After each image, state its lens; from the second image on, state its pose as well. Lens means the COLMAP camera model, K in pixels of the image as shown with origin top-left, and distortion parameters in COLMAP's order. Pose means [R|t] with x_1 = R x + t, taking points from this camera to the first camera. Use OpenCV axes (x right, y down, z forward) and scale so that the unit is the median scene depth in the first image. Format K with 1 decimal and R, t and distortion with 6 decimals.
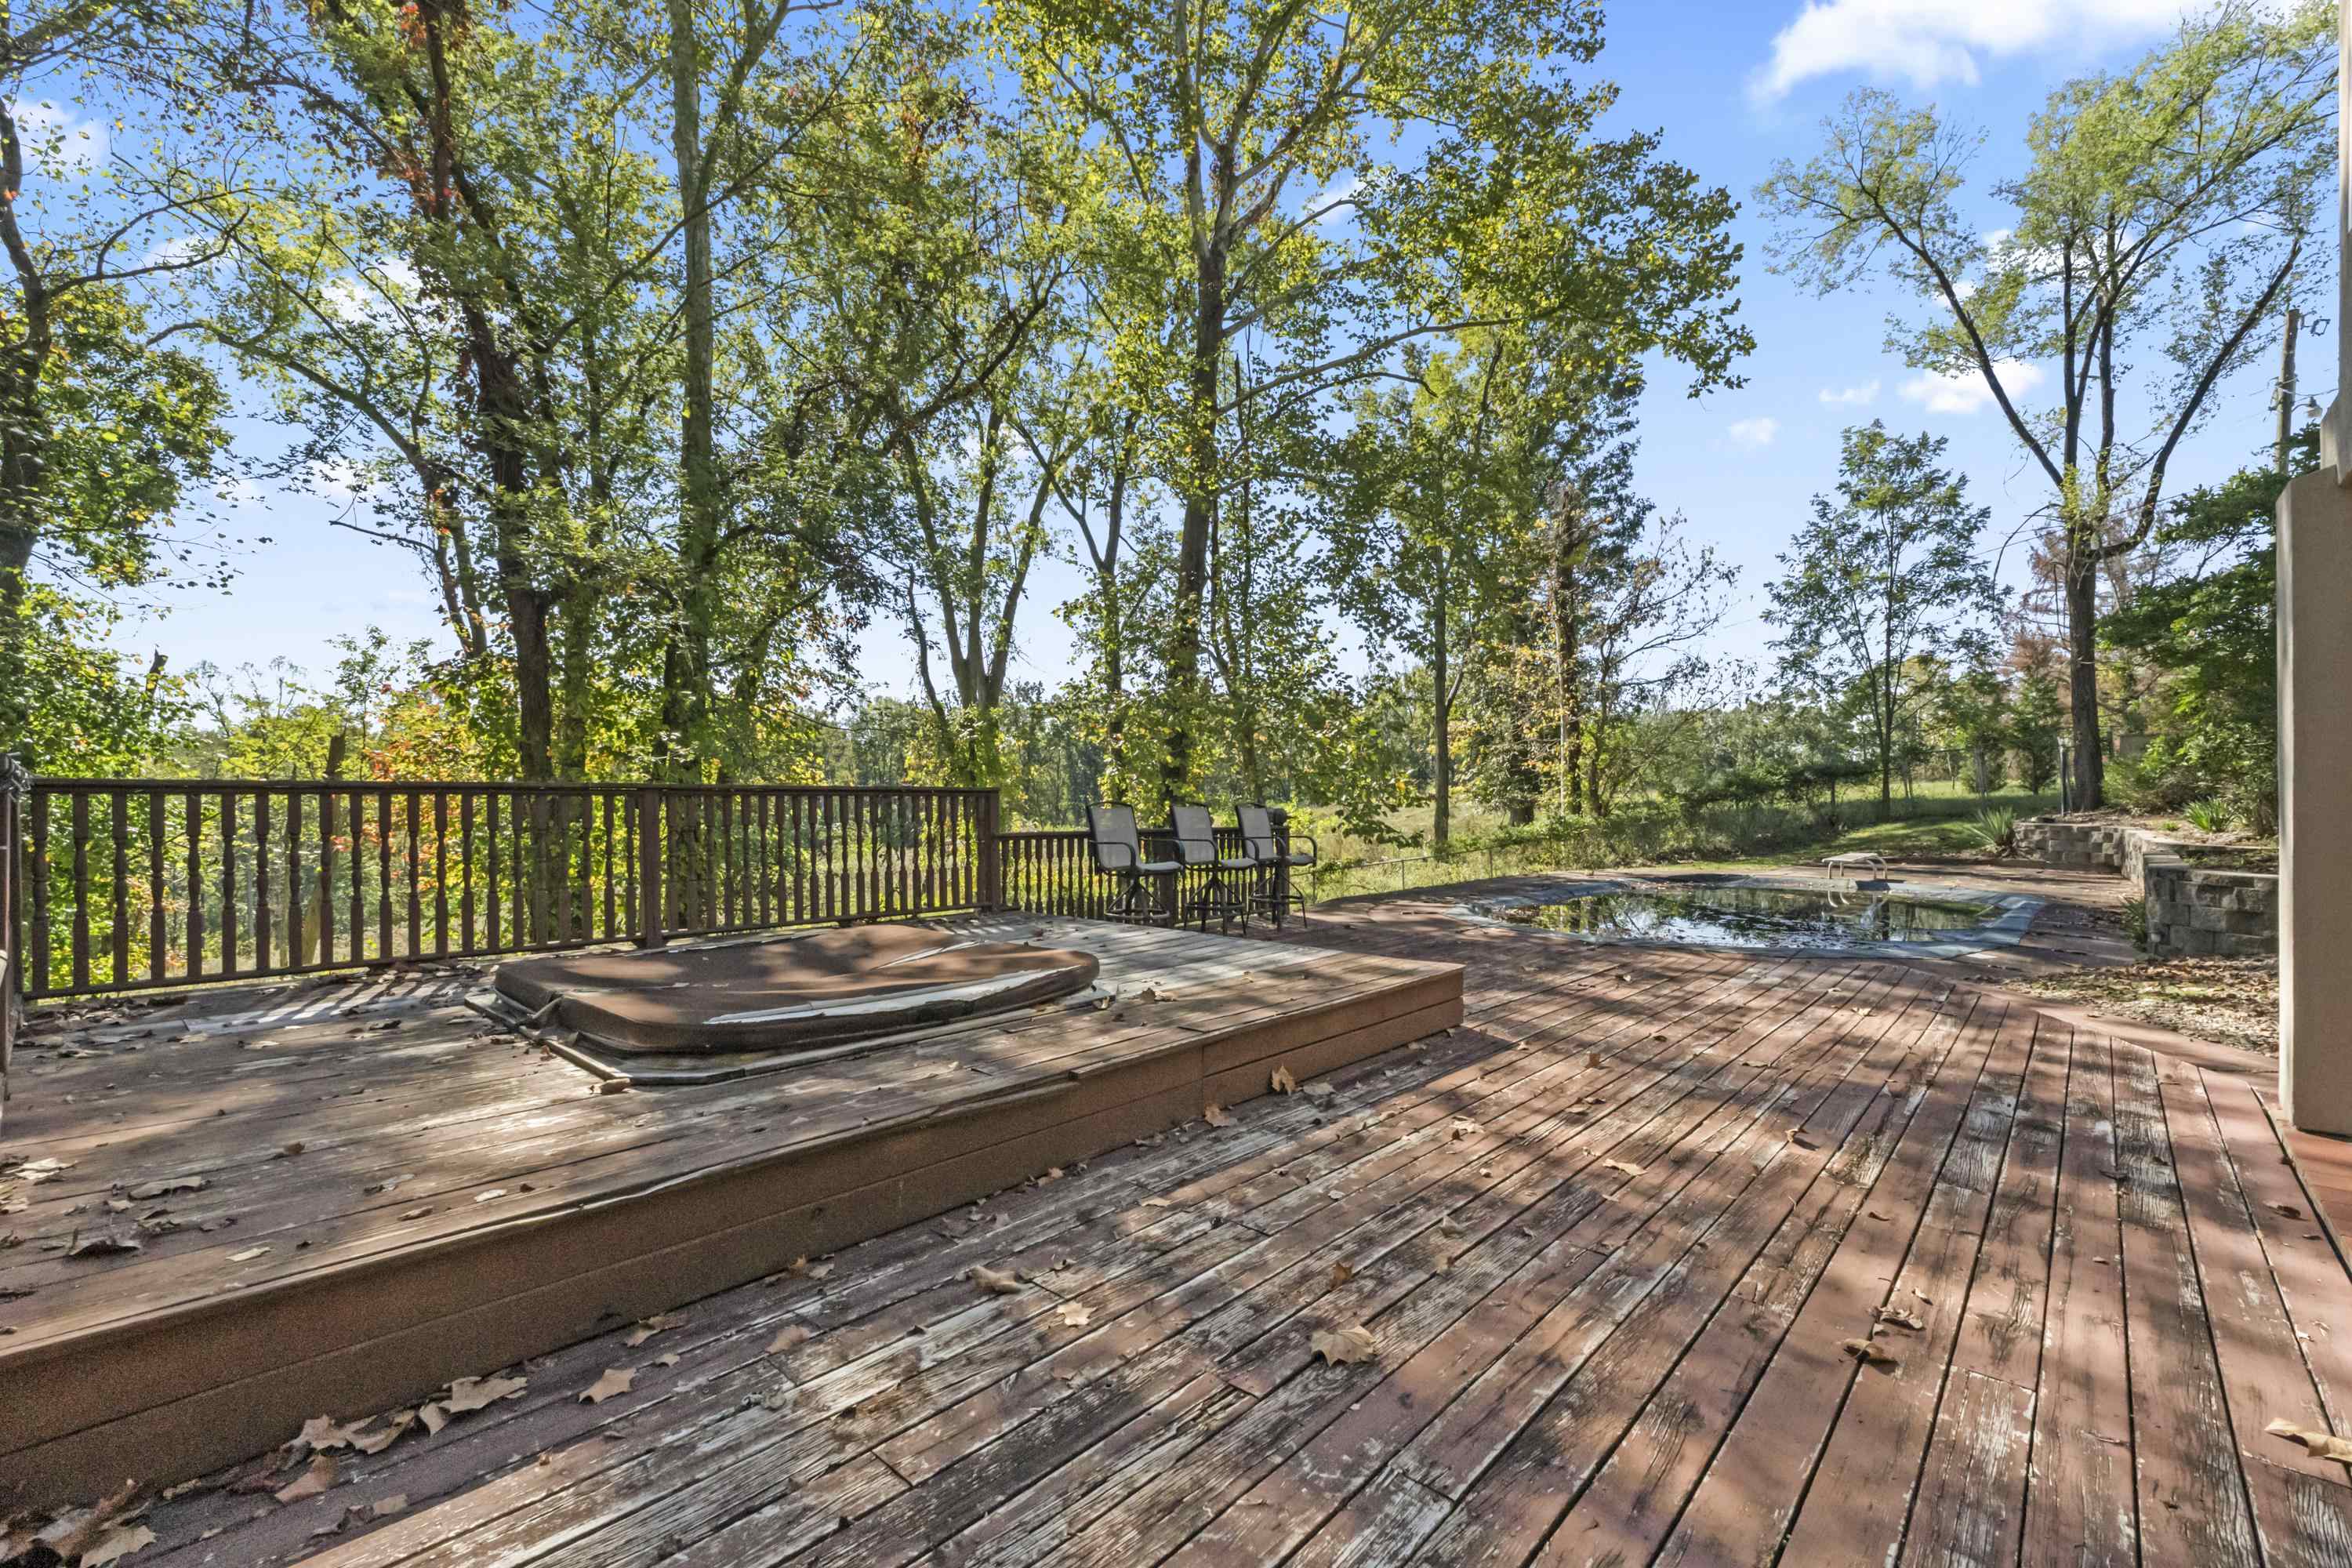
lens RADIAL K [[1014.5, 0, 1175.1], [0, 1014.5, 786.5], [0, 0, 1]] dist [0.004085, -0.000037]
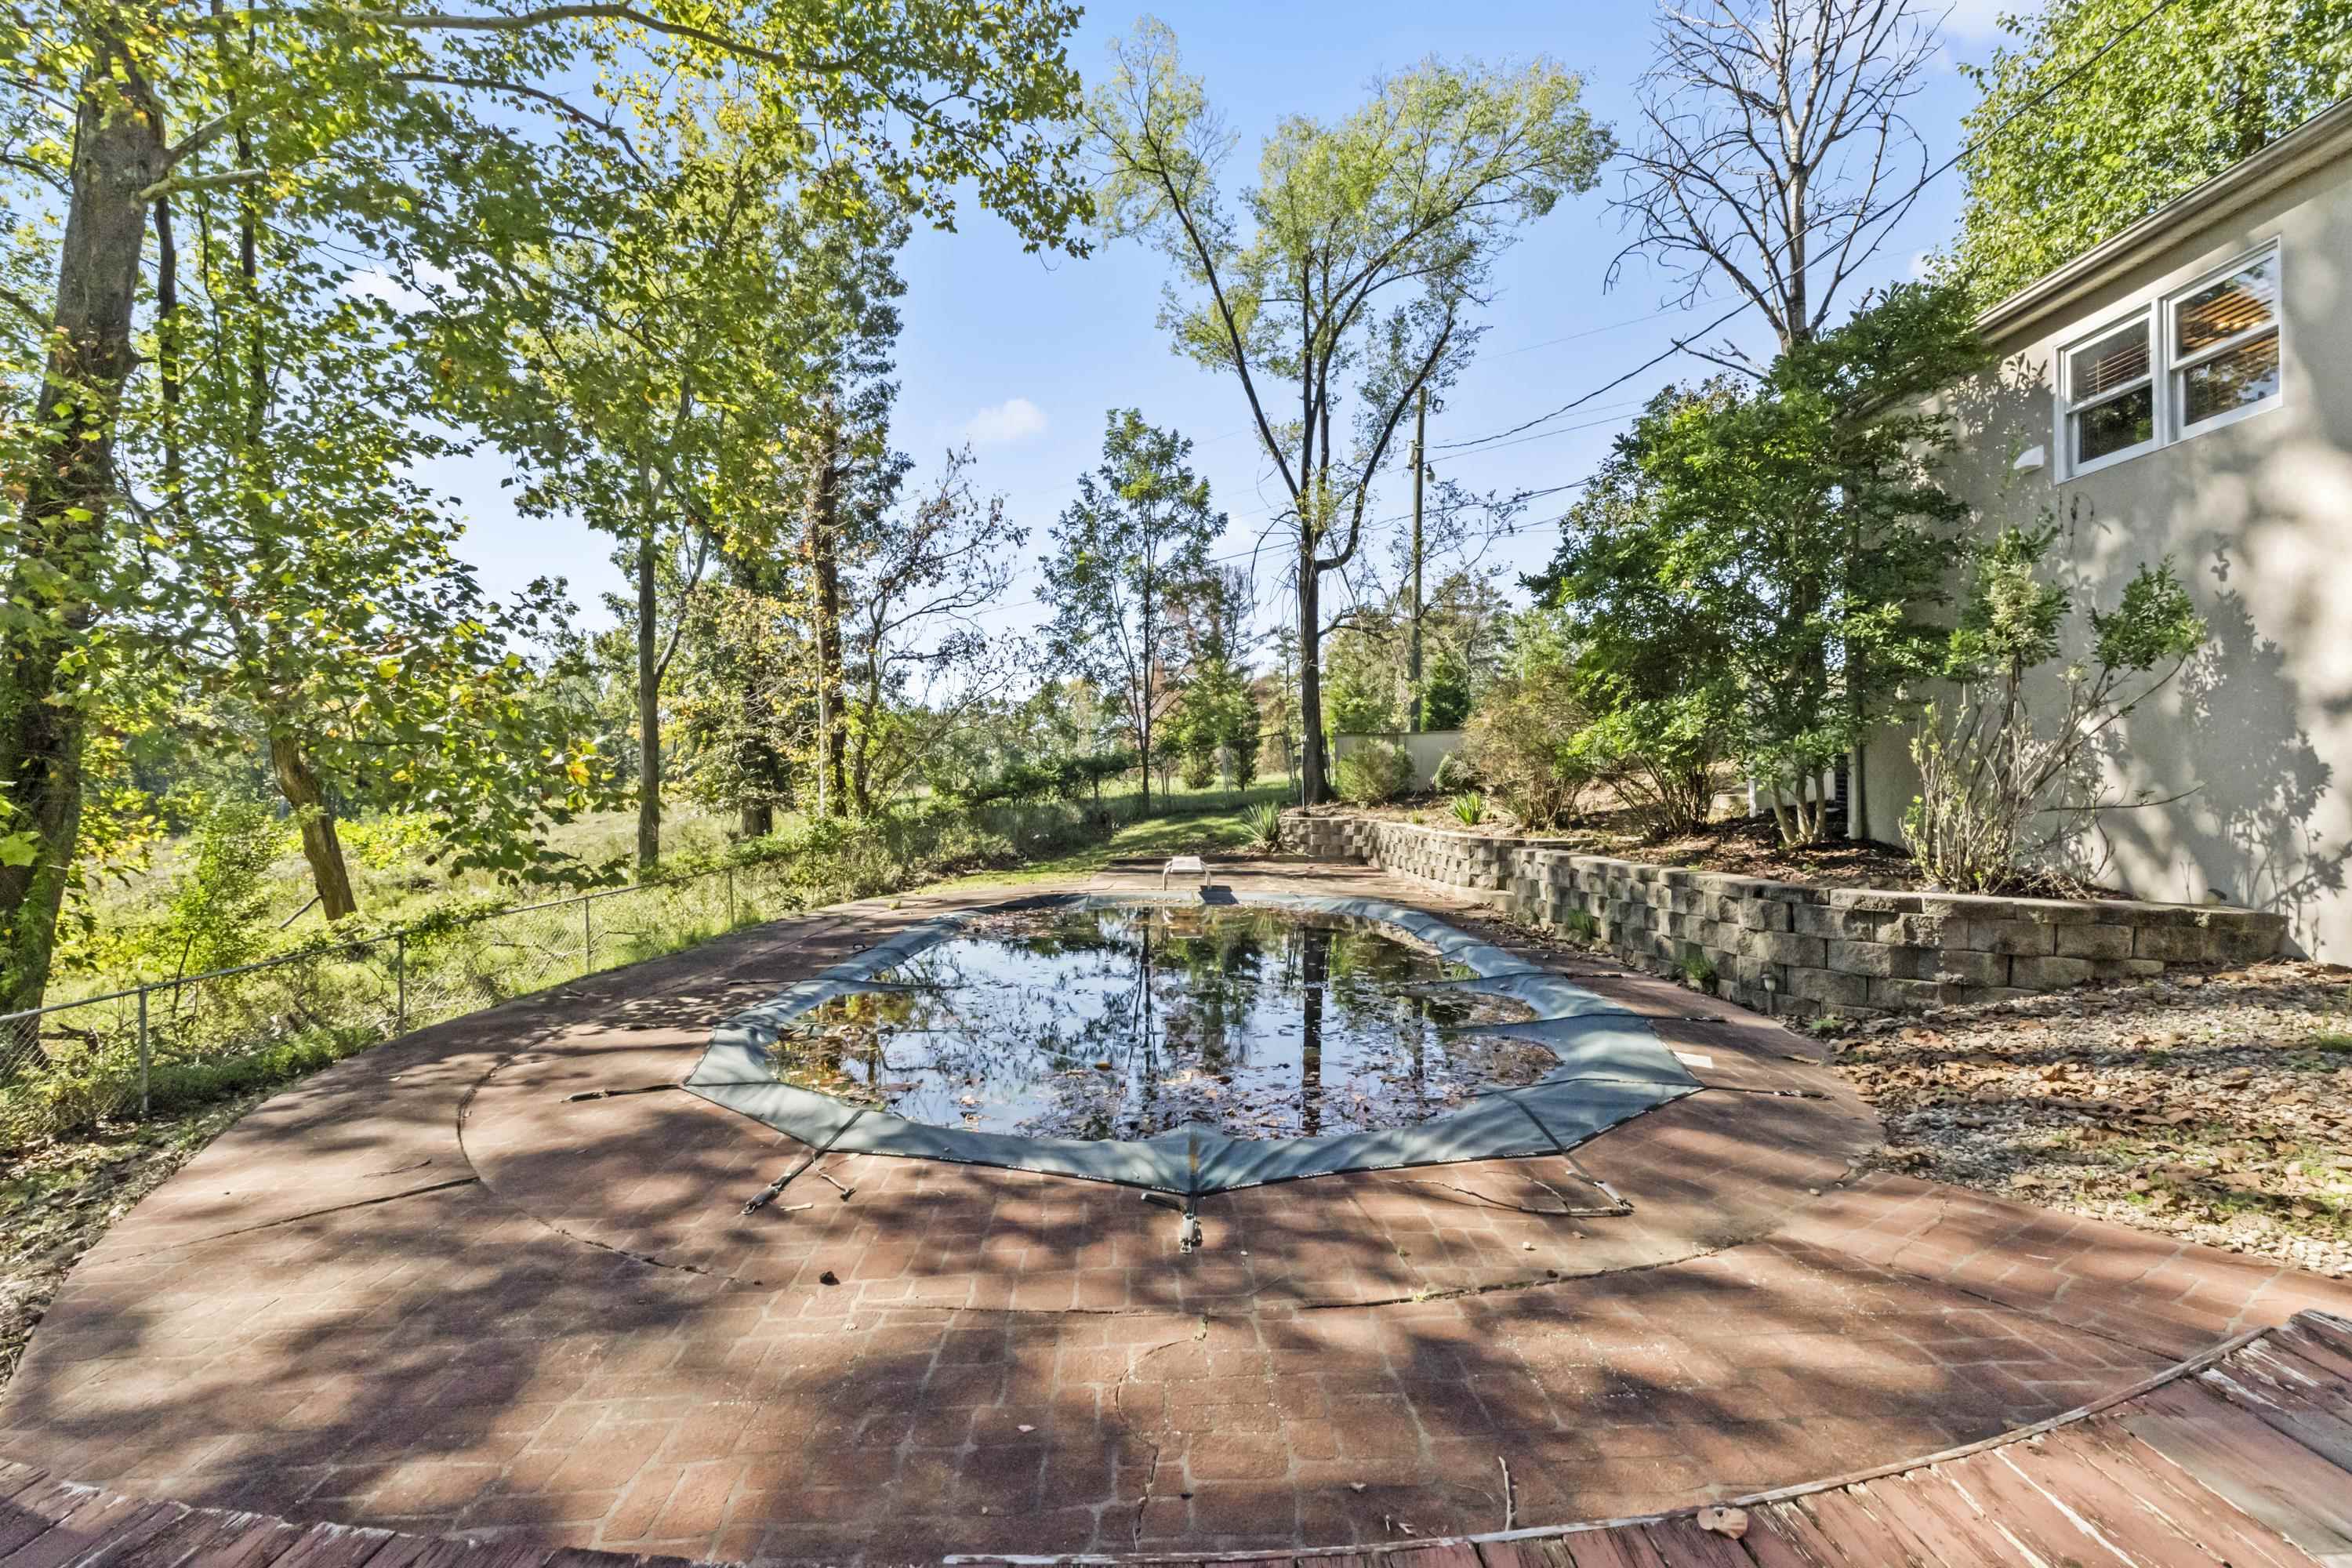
lens RADIAL K [[1014.5, 0, 1181.0], [0, 1014.5, 779.0], [0, 0, 1]] dist [0.004085, -0.000037]
pose [[0.735085, 0.004518, 0.677960, 0.060344], [-0.000261, 0.999980, -0.006381, 0.003333], [-0.677975, 0.004513, 0.735071, 0.253608]]
